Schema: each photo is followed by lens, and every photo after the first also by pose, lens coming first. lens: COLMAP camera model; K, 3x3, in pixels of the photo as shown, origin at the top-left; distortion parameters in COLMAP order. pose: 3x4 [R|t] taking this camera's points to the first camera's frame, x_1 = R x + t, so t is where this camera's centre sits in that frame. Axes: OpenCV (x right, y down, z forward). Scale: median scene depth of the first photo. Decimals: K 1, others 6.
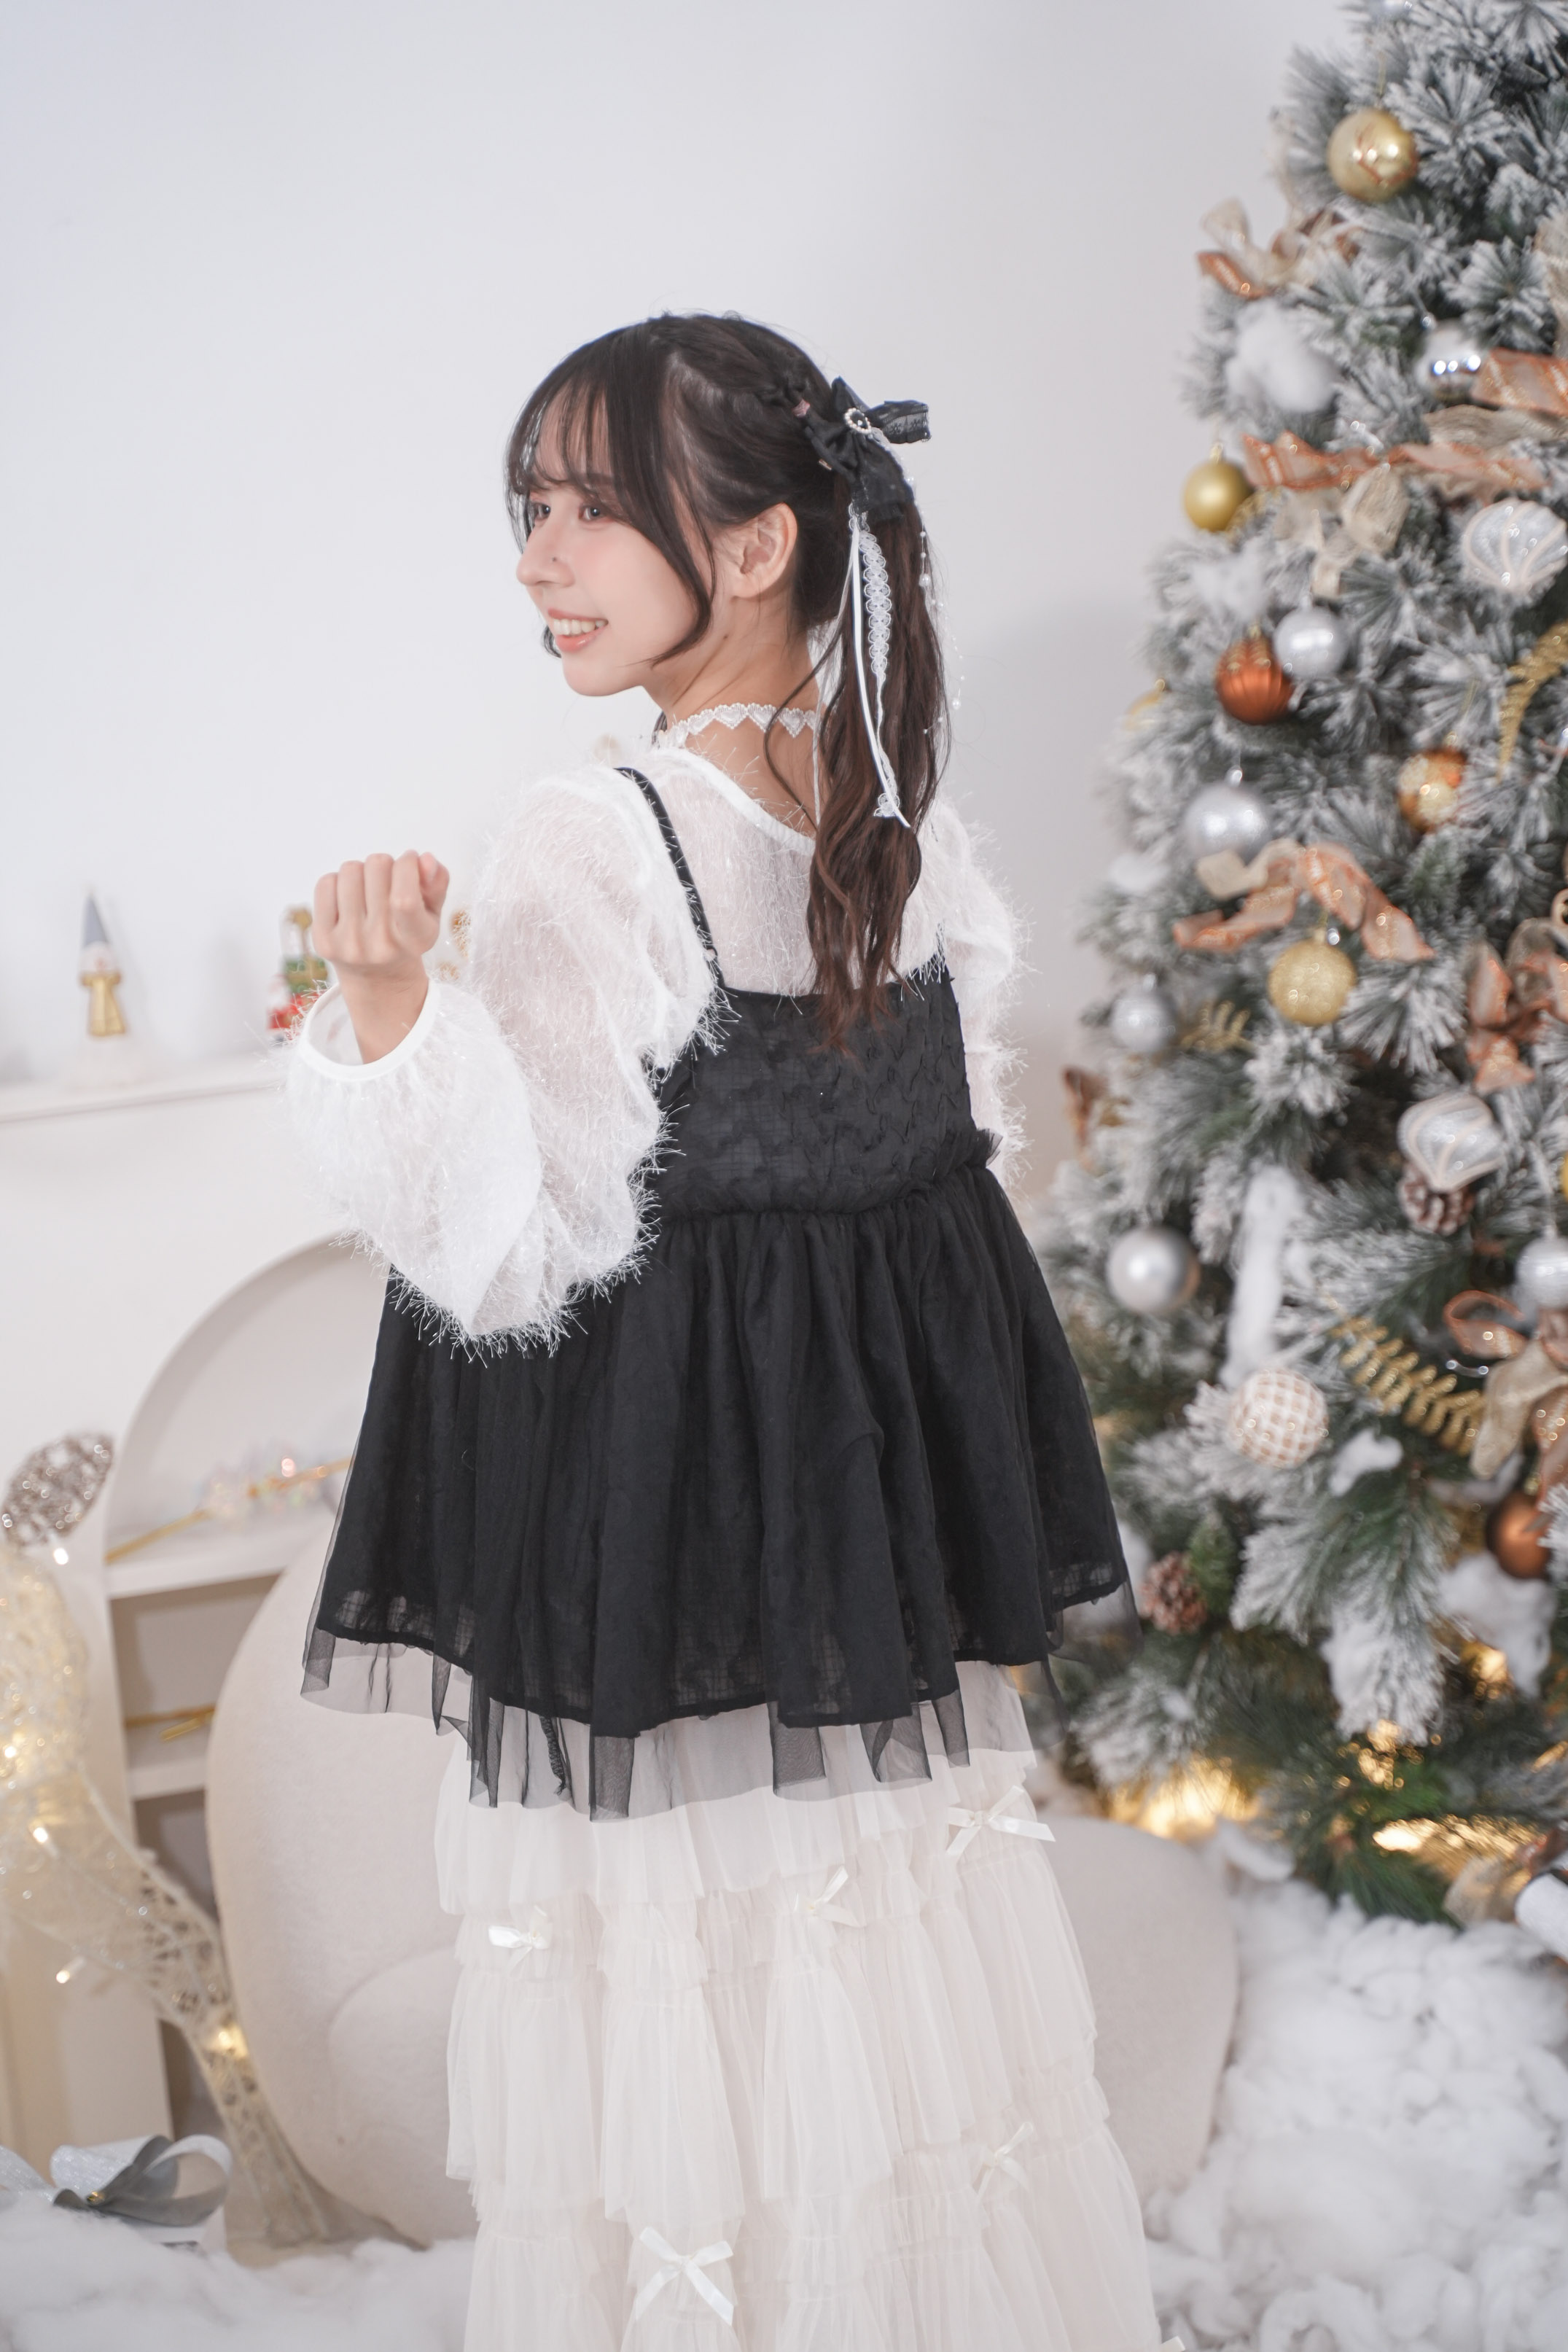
lens RADIAL K [[4252.0, 0, 768.0], [0, 4252.0, 1170.1], [0, 0, 1]] dist [0.005533, 0.000000]
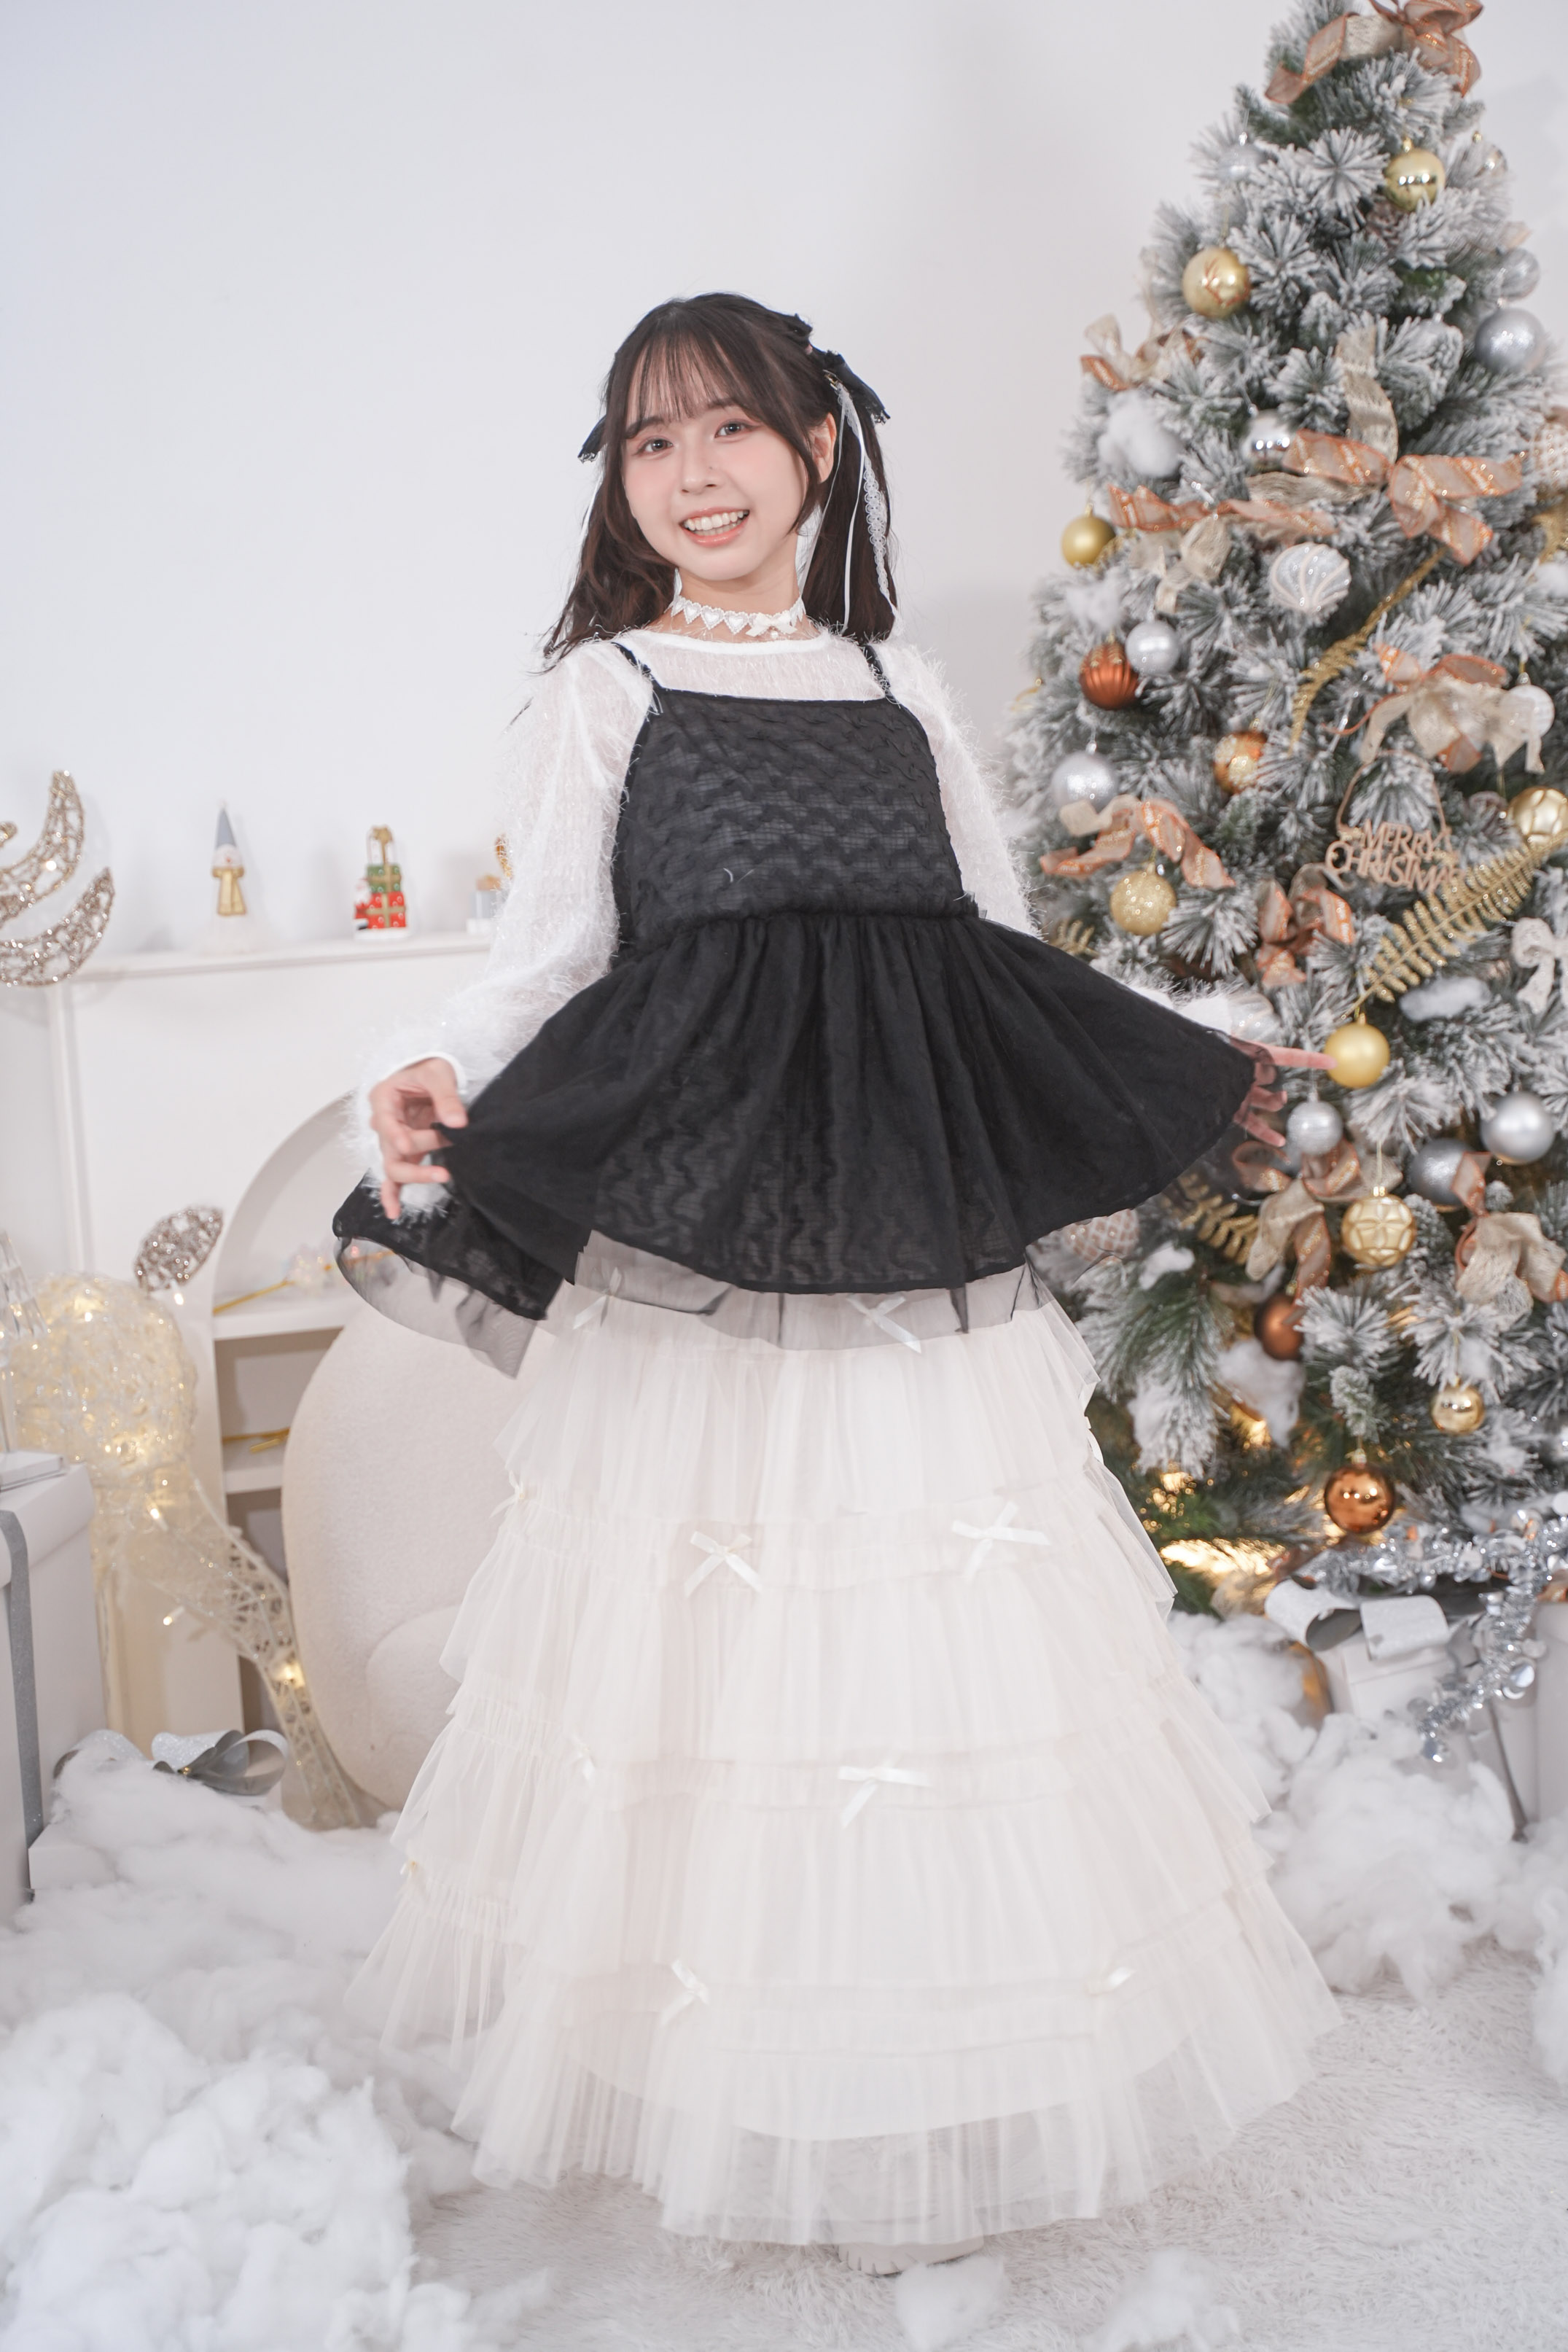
lens RADIAL K [[3200.1, 0, 777.5], [0, 3200.1, 1176.4], [0, 0, 1]] dist [0.015935, 0.000000]
pose [[0.998926, 0.043416, 0.016198, 0.001644], [-0.043541, 0.999024, 0.007441, 0.038036], [-0.015859, -0.008138, 0.999841, 0.002636]]
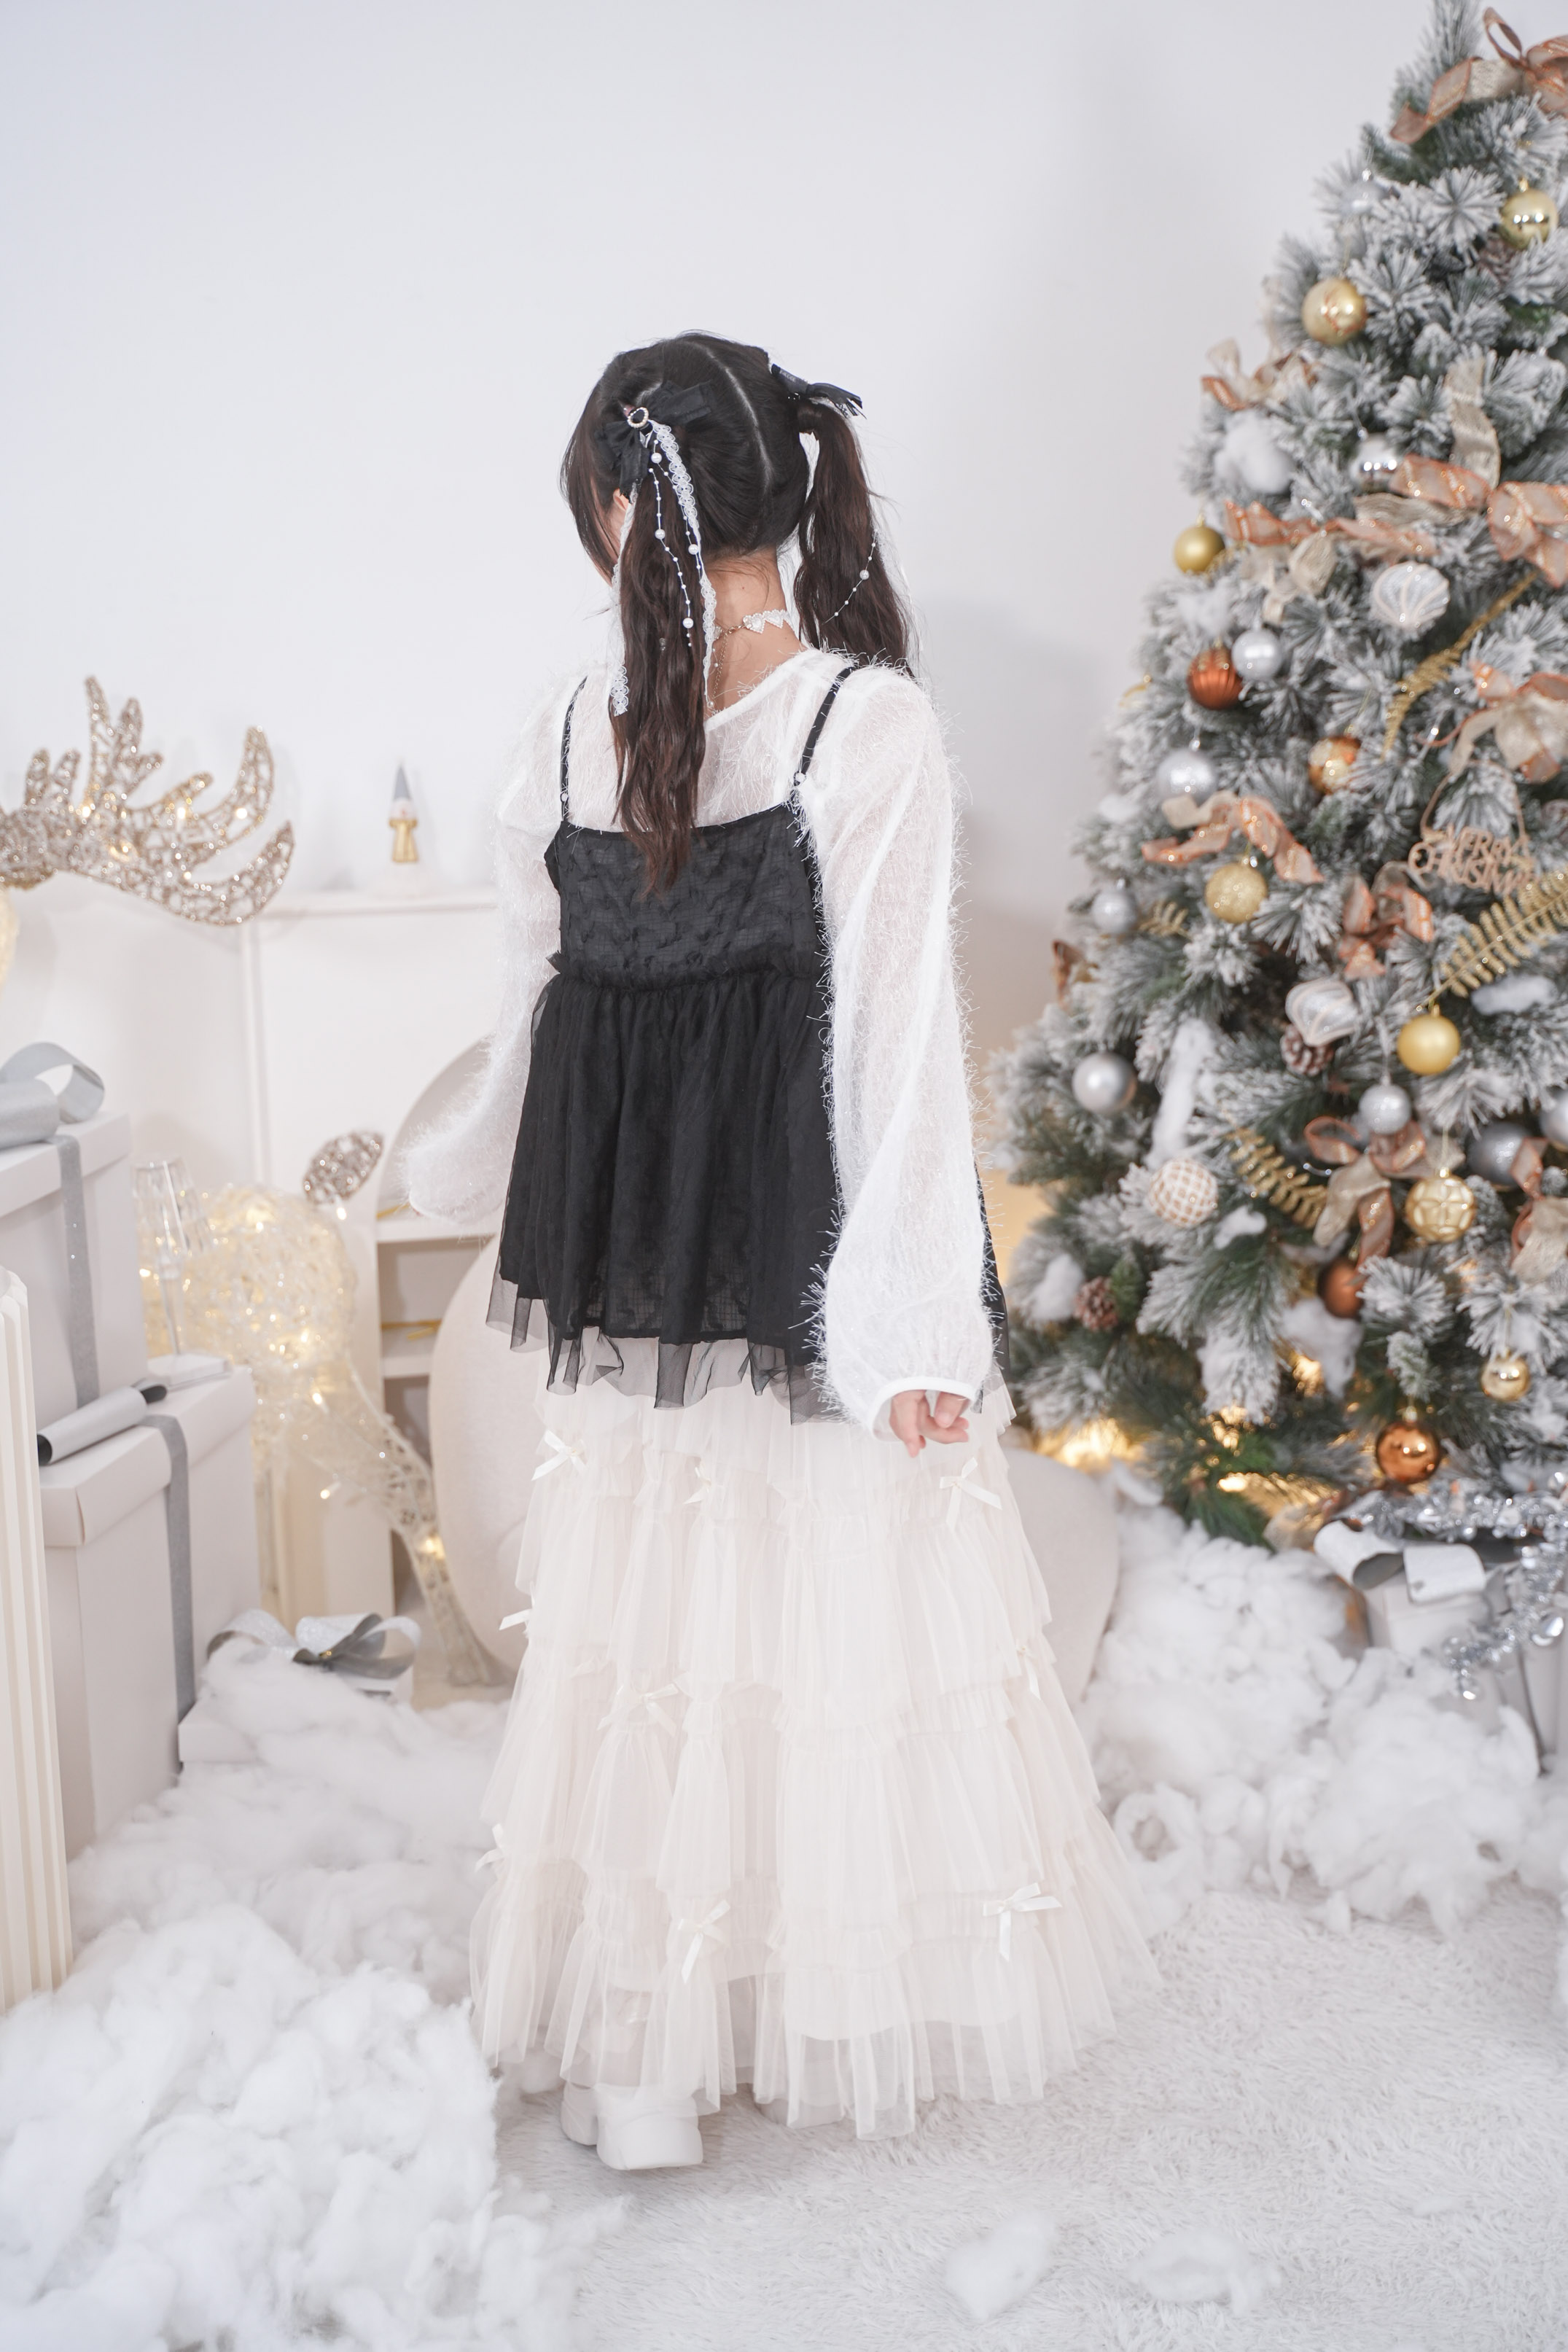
lens RADIAL K [[2561.5, 0, 785.0], [0, 2561.5, 1170.7], [0, 0, 1]] dist [0.005880, 0.000000]
pose [[0.996038, 0.087052, -0.018170, 0.000409], [-0.085637, 0.994013, 0.067858, 0.003376], [0.023968, -0.066034, 0.997530, 0.126766]]
